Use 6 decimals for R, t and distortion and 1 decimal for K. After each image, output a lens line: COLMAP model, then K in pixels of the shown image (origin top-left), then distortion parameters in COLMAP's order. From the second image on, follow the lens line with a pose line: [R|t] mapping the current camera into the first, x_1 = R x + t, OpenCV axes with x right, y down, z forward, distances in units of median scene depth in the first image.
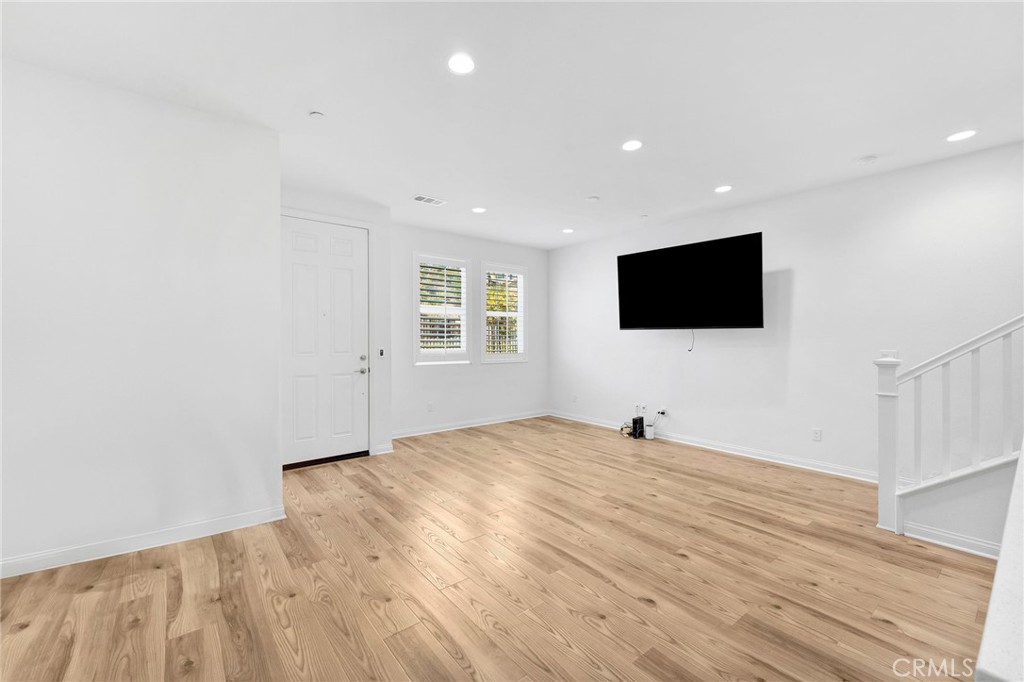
lens RADIAL K [[422.3, 0, 506.4], [0, 422.3, 331.9], [0, 0, 1]] dist [0.003860, 0.001479]
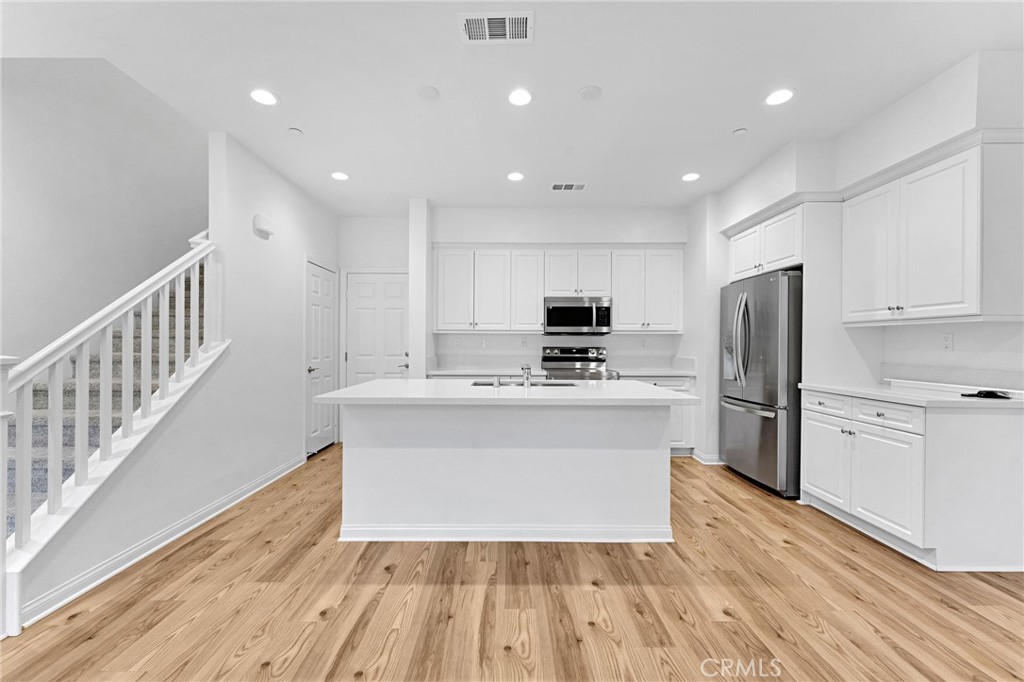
lens RADIAL K [[422.3, 0, 504.8], [0, 422.3, 341.0], [0, 0, 1]] dist [0.003860, 0.001479]
pose [[-0.782057, 0.002042, 0.623204, -0.022120], [-0.016099, 0.999595, -0.023477, 0.037653], [-0.622999, -0.028393, -0.781707, 0.816083]]
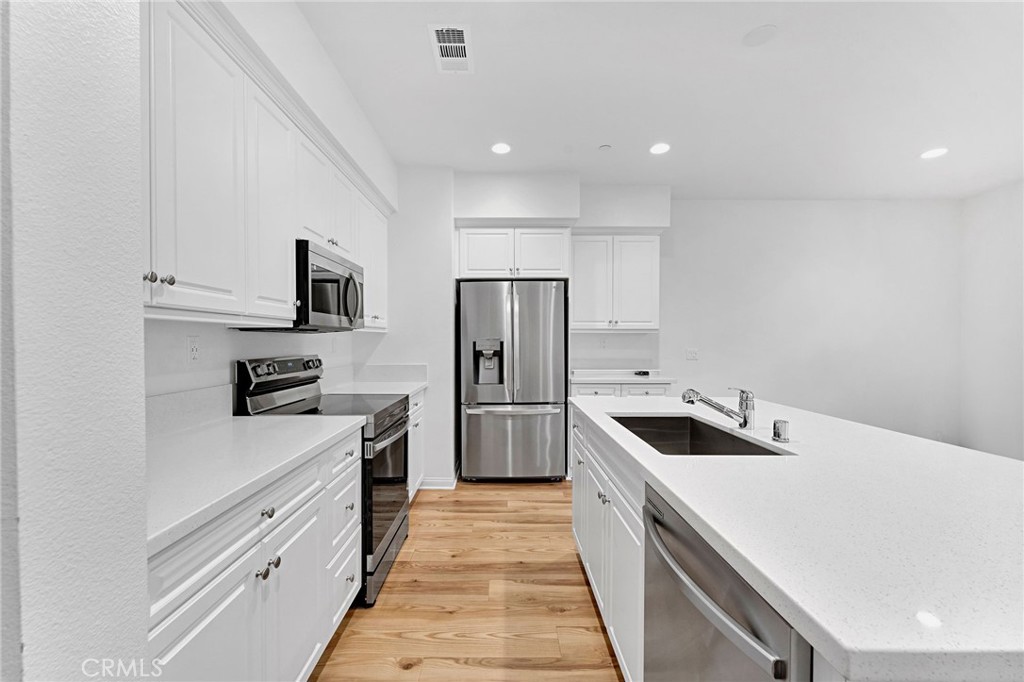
lens RADIAL K [[422.3, 0, 506.9], [0, 422.3, 346.8], [0, 0, 1]] dist [0.003860, 0.001479]
pose [[-0.609486, 0.010867, -0.792723, 0.982104], [0.017842, 0.999841, -0.000011, 0.011470], [0.792596, -0.014150, -0.609582, 0.250518]]
